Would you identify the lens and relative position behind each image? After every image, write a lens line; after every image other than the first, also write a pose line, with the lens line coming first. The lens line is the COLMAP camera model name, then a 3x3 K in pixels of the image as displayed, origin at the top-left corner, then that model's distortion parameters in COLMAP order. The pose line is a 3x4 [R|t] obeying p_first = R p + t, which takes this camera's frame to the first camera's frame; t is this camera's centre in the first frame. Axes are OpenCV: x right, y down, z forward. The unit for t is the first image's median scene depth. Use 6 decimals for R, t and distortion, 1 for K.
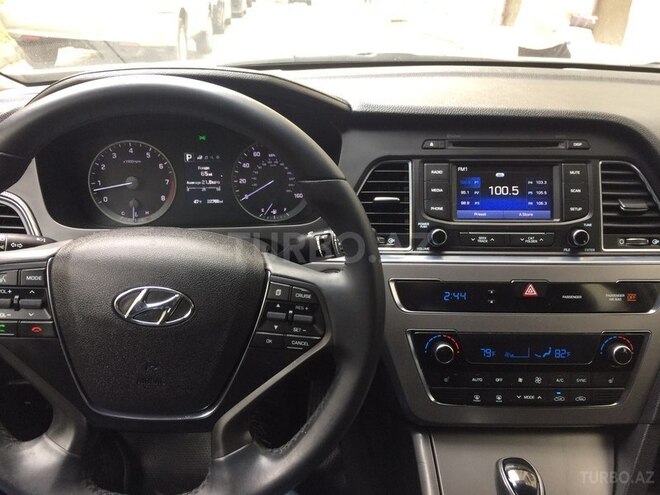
lens RADIAL K [[560.6, 0, 329.2], [0, 560.6, 245.7], [0, 0, 1]] dist [0.066387, -0.080998]
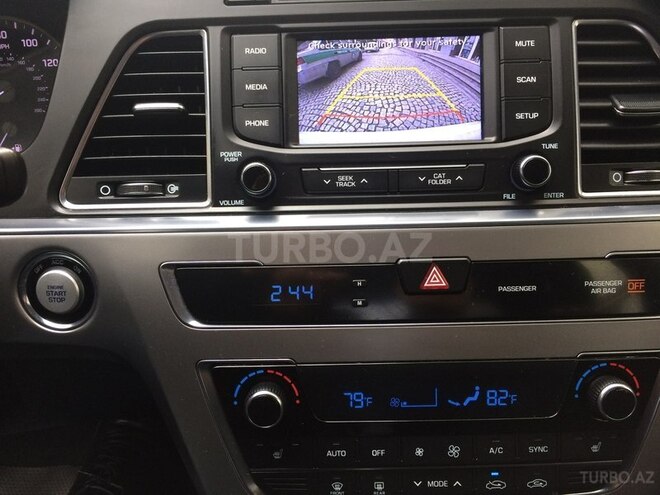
lens RADIAL K [[560.6, 0, 315.2], [0, 560.6, 239.1], [0, 0, 1]] dist [0.066387, -0.080998]
pose [[0.999500, -0.028311, -0.014108, 0.249345], [0.029064, 0.997990, 0.056316, 0.012057], [0.012485, -0.056698, 0.998313, 0.482710]]
